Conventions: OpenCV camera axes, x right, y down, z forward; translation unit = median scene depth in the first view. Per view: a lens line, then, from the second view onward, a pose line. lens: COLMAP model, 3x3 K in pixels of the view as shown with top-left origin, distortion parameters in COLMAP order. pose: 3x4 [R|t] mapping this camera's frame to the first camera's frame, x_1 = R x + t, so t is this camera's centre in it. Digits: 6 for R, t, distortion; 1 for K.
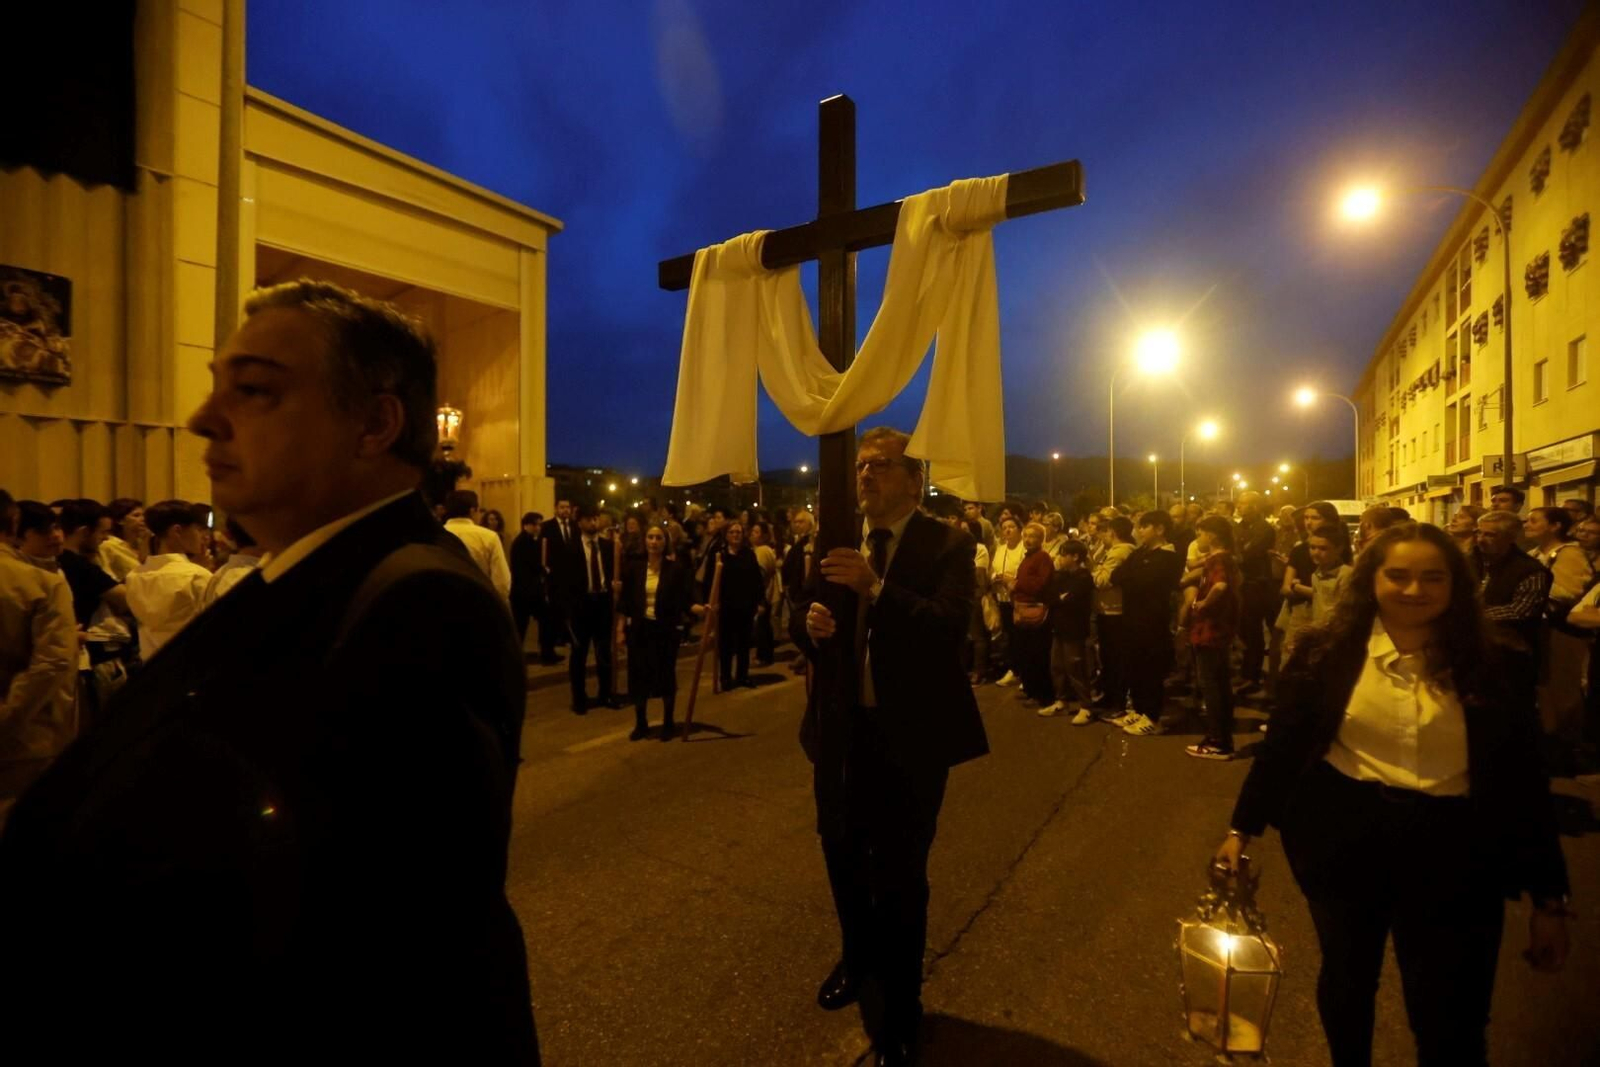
lens RADIAL K [[737.5, 0, 800.0], [0, 737.5, 533.5], [0, 0, 1]] dist [0.001024, 0.001065]
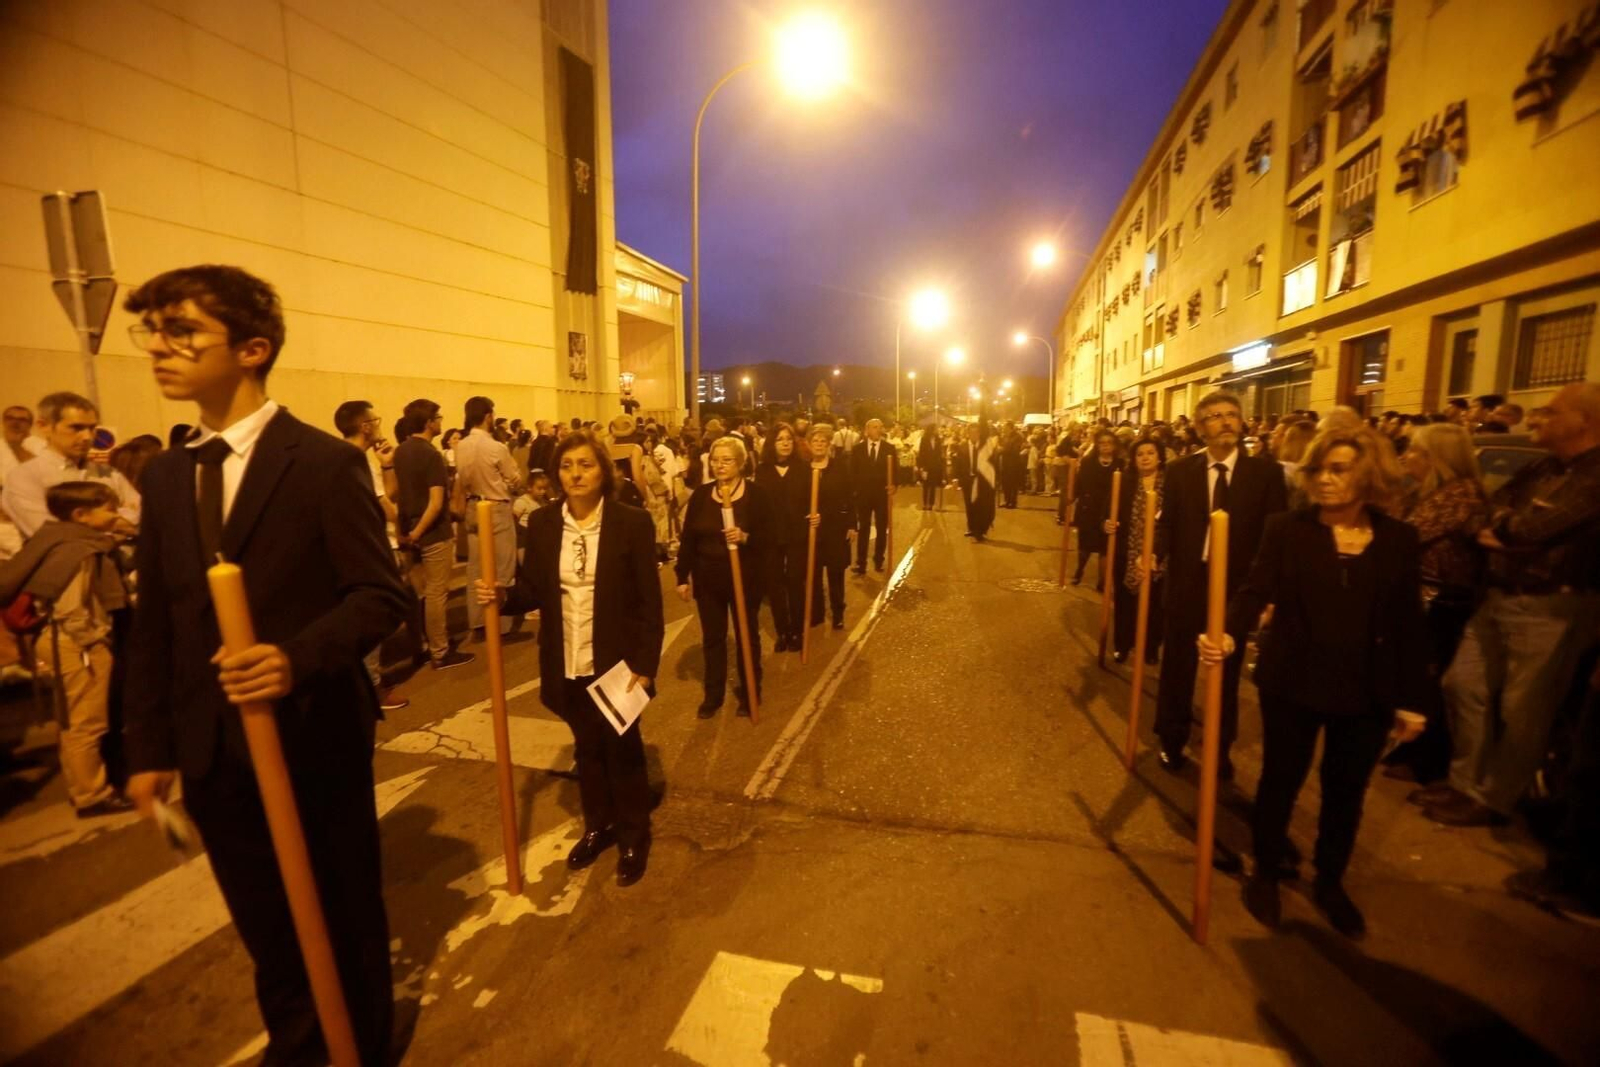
lens RADIAL K [[737.5, 0, 800.0], [0, 737.5, 533.5], [0, 0, 1]] dist [0.001024, 0.001065]
pose [[0.952562, -0.048240, 0.300498, -0.237869], [0.011013, 0.992175, 0.124367, 0.005084], [-0.304146, -0.115158, 0.945640, -0.370844]]
